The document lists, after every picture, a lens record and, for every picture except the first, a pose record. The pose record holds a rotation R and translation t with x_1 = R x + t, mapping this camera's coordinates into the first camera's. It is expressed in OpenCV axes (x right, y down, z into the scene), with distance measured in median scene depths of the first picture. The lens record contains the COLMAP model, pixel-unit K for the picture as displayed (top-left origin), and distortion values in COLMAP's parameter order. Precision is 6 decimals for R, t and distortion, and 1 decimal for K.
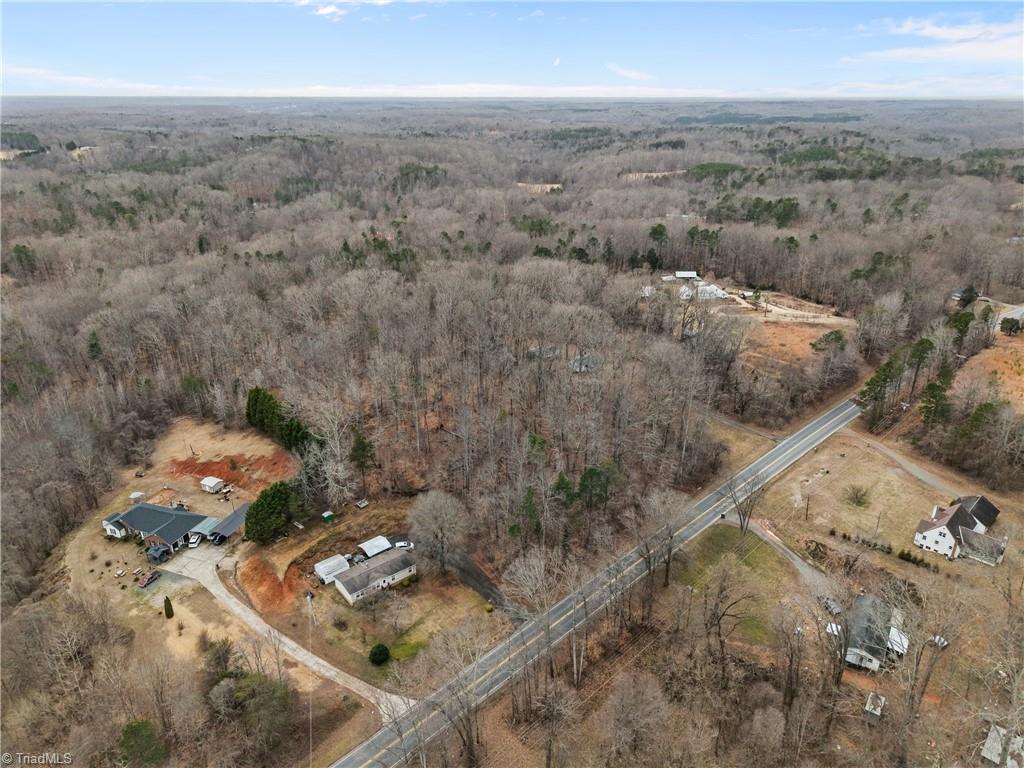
lens RADIAL K [[718.2, 0, 533.2], [0, 718.2, 383.9], [0, 0, 1]] dist [-0.000623, -0.000469]
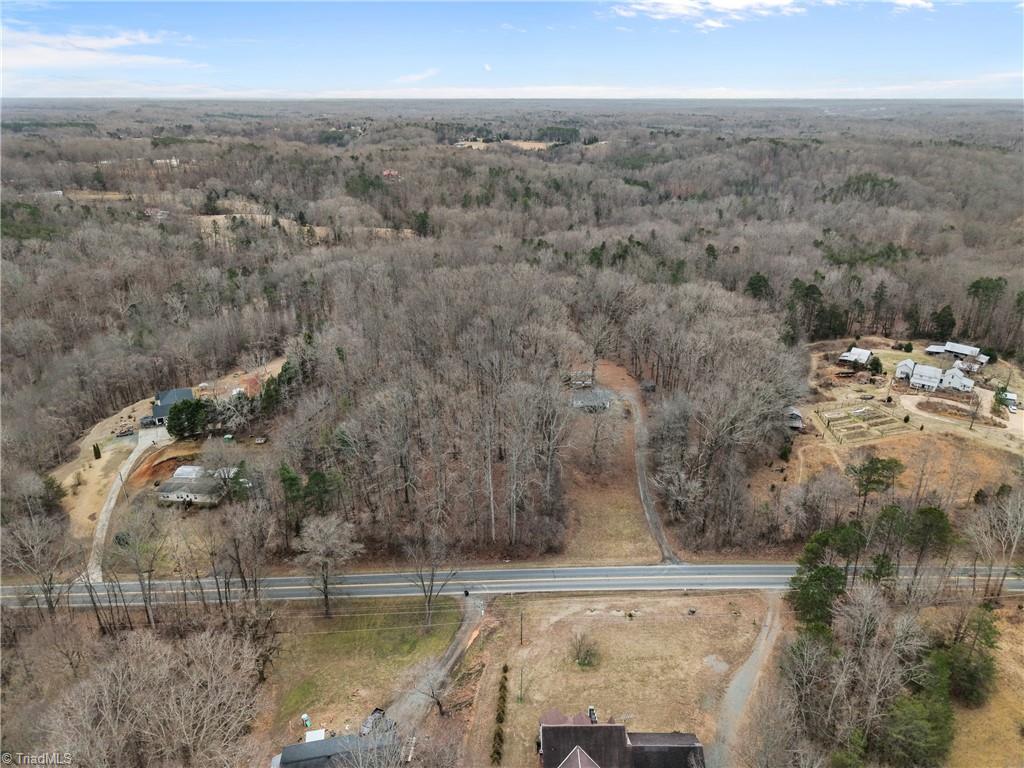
lens RADIAL K [[718.2, 0, 533.2], [0, 718.2, 383.9], [0, 0, 1]] dist [-0.000623, -0.000469]
pose [[0.695493, 0.265073, -0.667852, 0.880802], [-0.267308, 0.958203, 0.101943, -0.172062], [0.666960, 0.107621, 0.737280, 0.432152]]
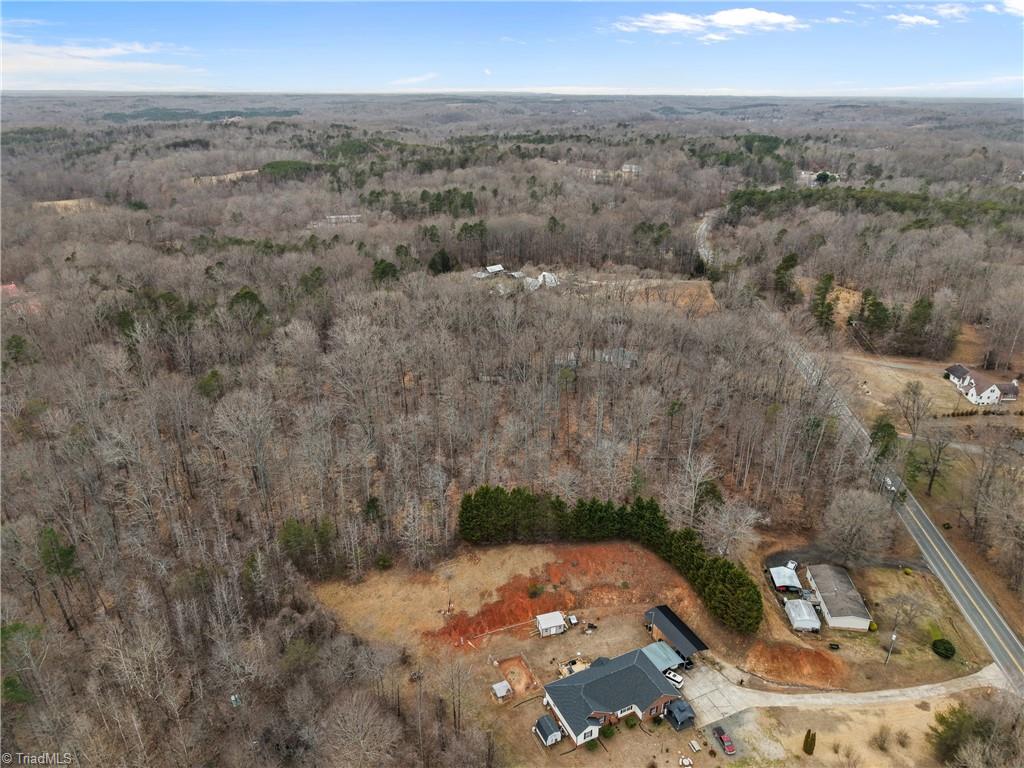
lens RADIAL K [[718.2, 0, 533.2], [0, 718.2, 383.9], [0, 0, 1]] dist [-0.000623, -0.000469]
pose [[0.689466, -0.260179, 0.675976, -1.031595], [0.255520, 0.960626, 0.109120, -0.204392], [-0.677751, 0.097491, 0.728800, 0.536308]]
